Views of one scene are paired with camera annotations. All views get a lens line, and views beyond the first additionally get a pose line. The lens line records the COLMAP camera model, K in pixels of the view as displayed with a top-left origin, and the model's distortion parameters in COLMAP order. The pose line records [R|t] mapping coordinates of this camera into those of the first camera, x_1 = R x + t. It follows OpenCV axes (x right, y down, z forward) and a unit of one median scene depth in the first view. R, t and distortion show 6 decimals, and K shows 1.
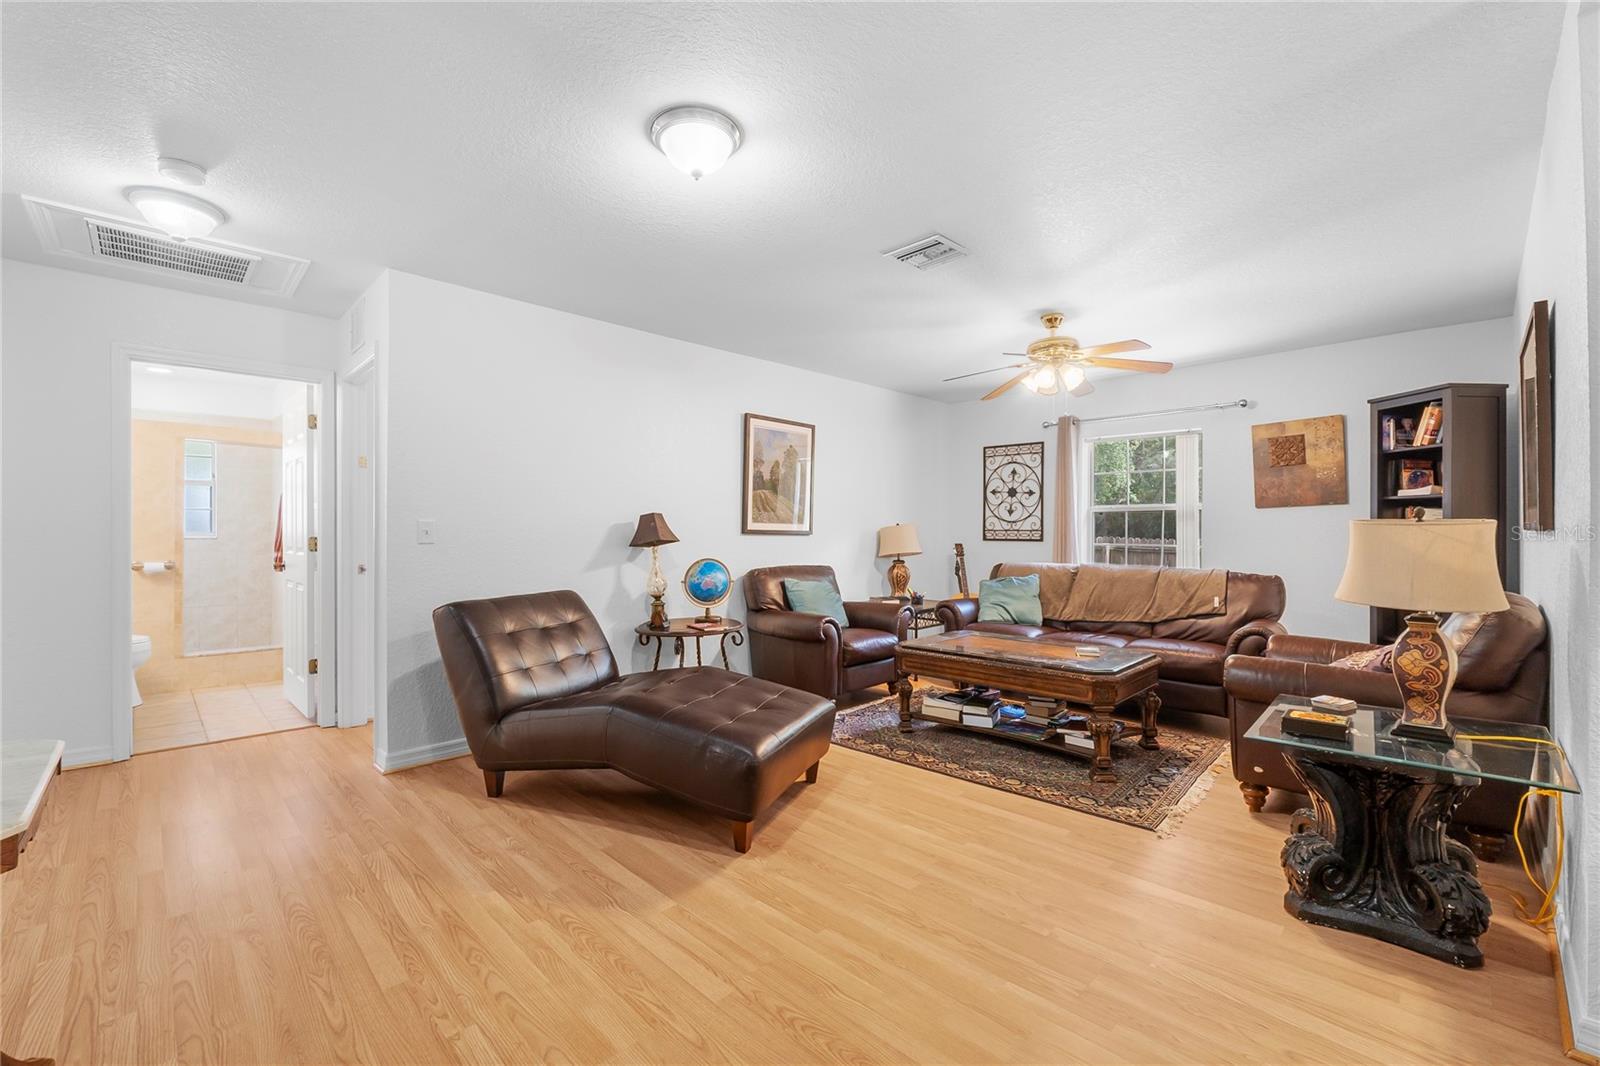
lens RADIAL K [[669.5, 0, 793.3], [0, 669.5, 526.0], [0, 0, 1]] dist [-0.003932, -0.001133]
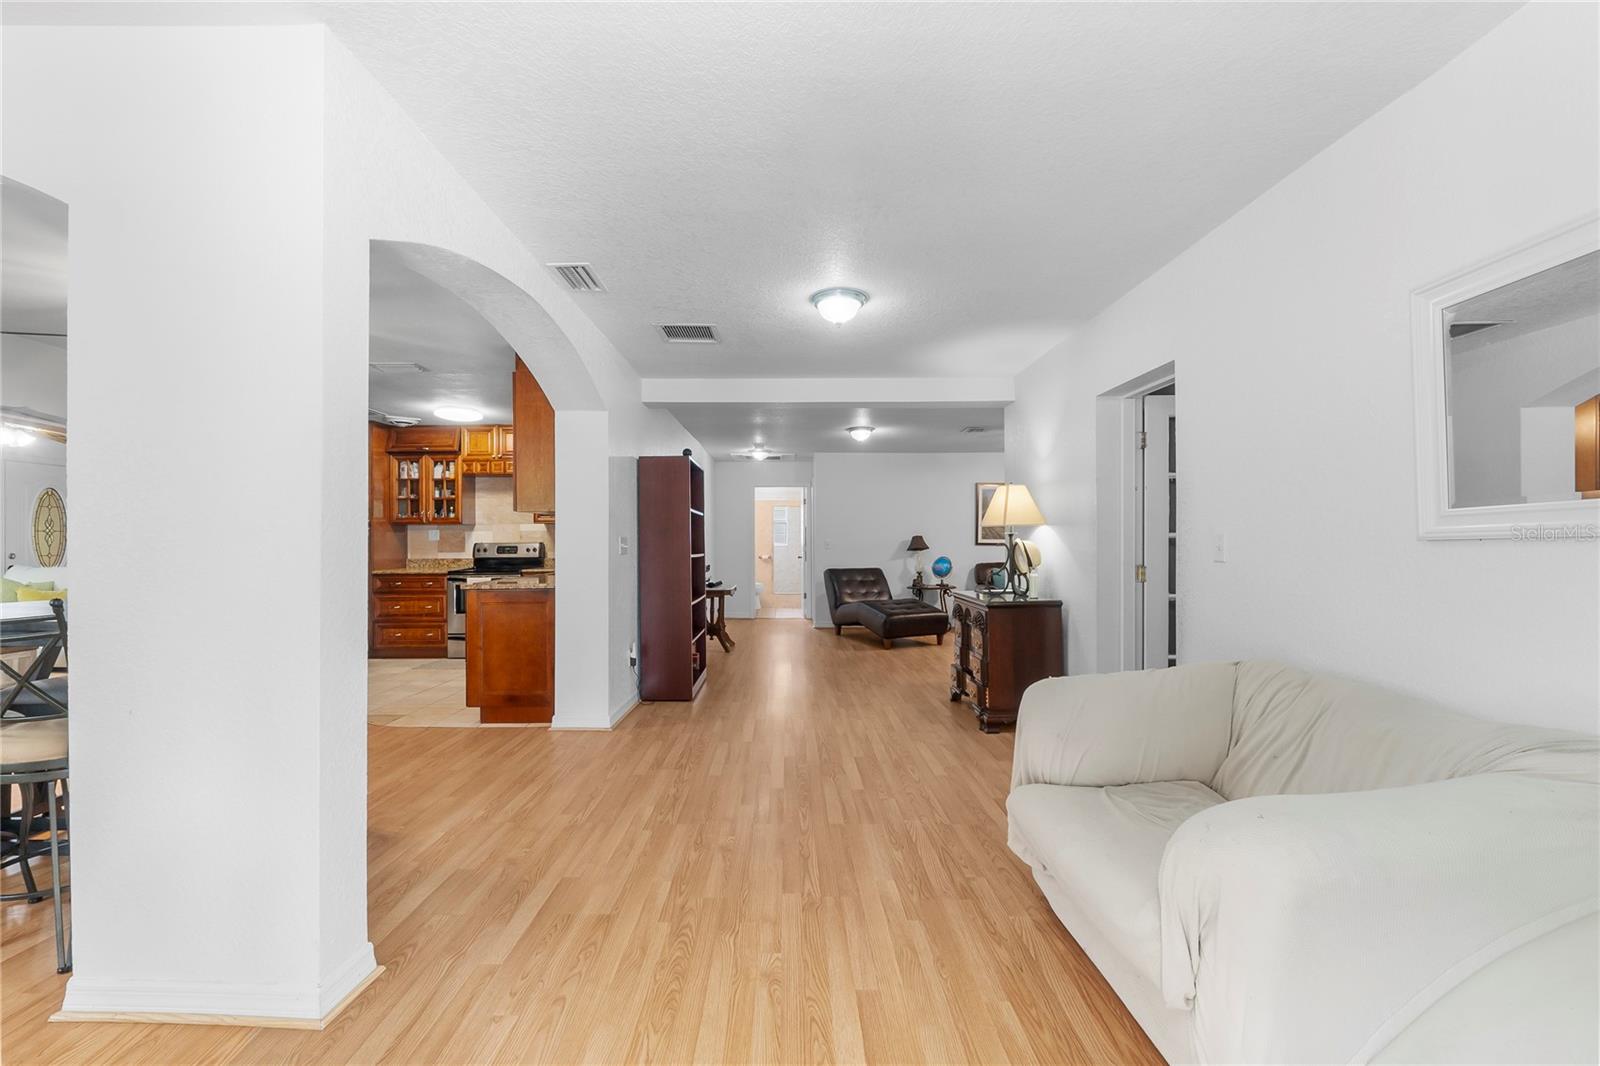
lens RADIAL K [[669.5, 0, 787.1], [0, 669.5, 528.7], [0, 0, 1]] dist [-0.003932, -0.001133]
pose [[0.714071, -0.015090, -0.699910, 0.915276], [0.009401, 0.999884, -0.011967, -0.017814], [0.700010, 0.001965, 0.714130, -0.785226]]
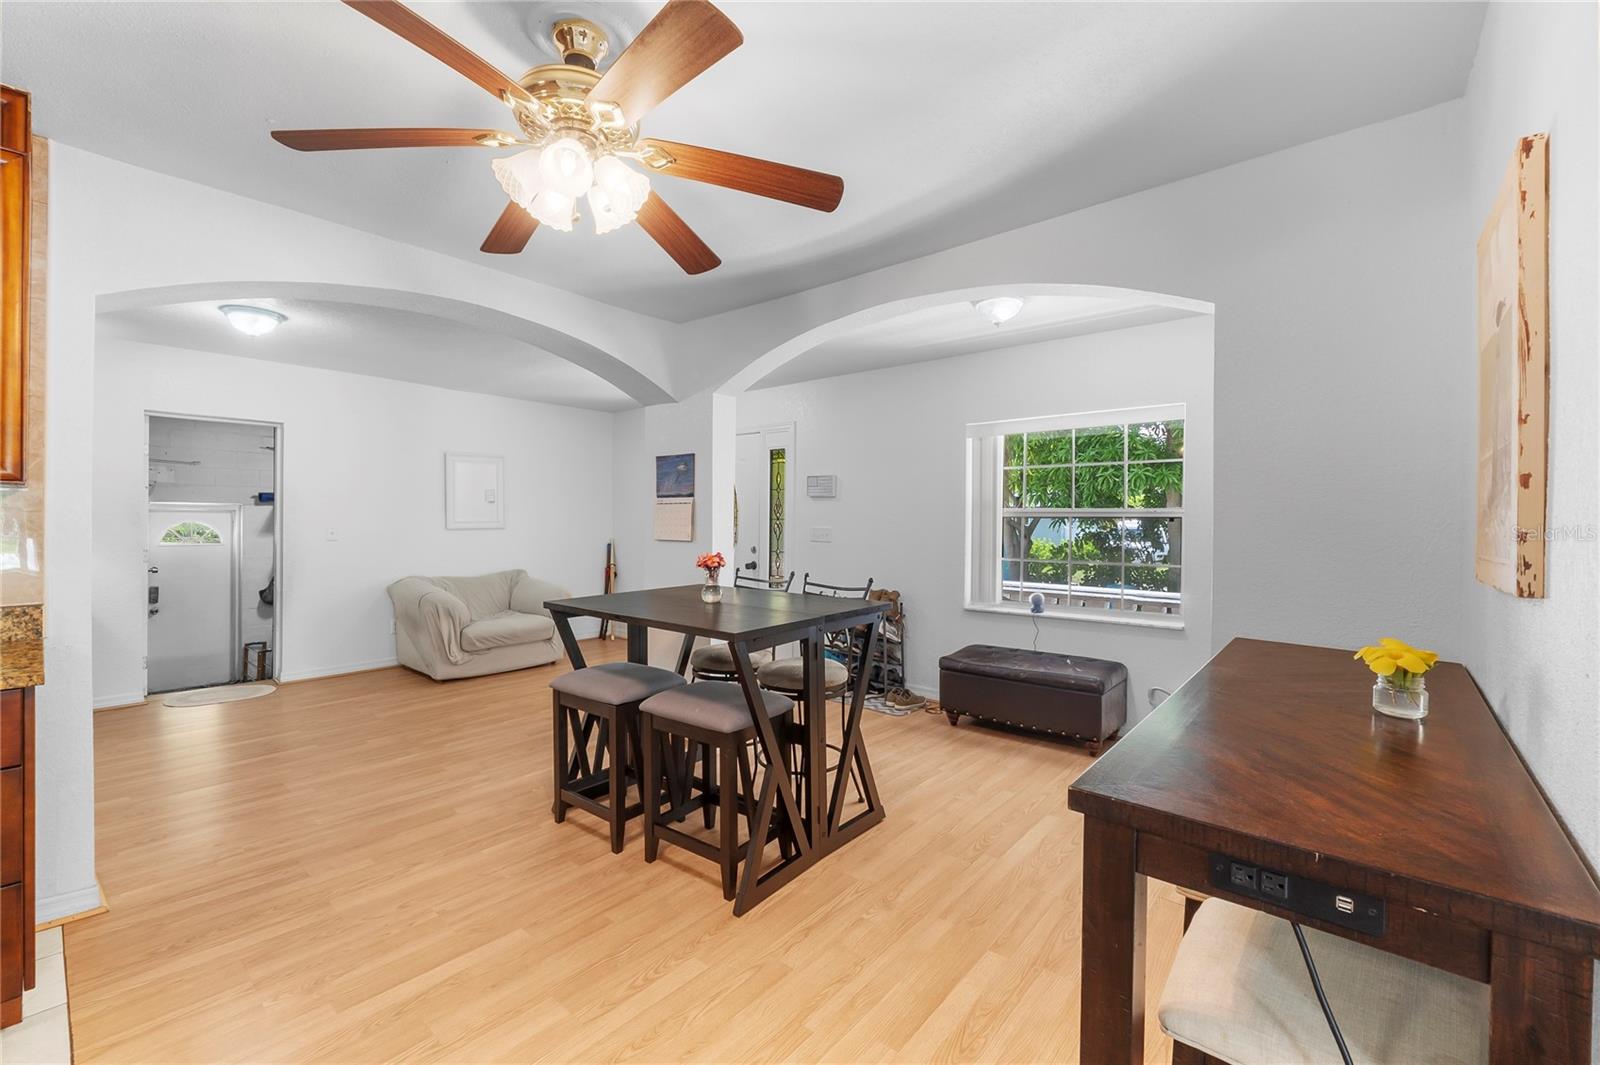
lens RADIAL K [[669.5, 0, 797.4], [0, 669.5, 517.4], [0, 0, 1]] dist [-0.003932, -0.001133]
pose [[-0.084324, -0.001199, 0.996438, -0.438722], [-0.024207, 0.999707, -0.000846, -0.050199], [-0.996144, -0.024192, -0.084328, -0.806317]]
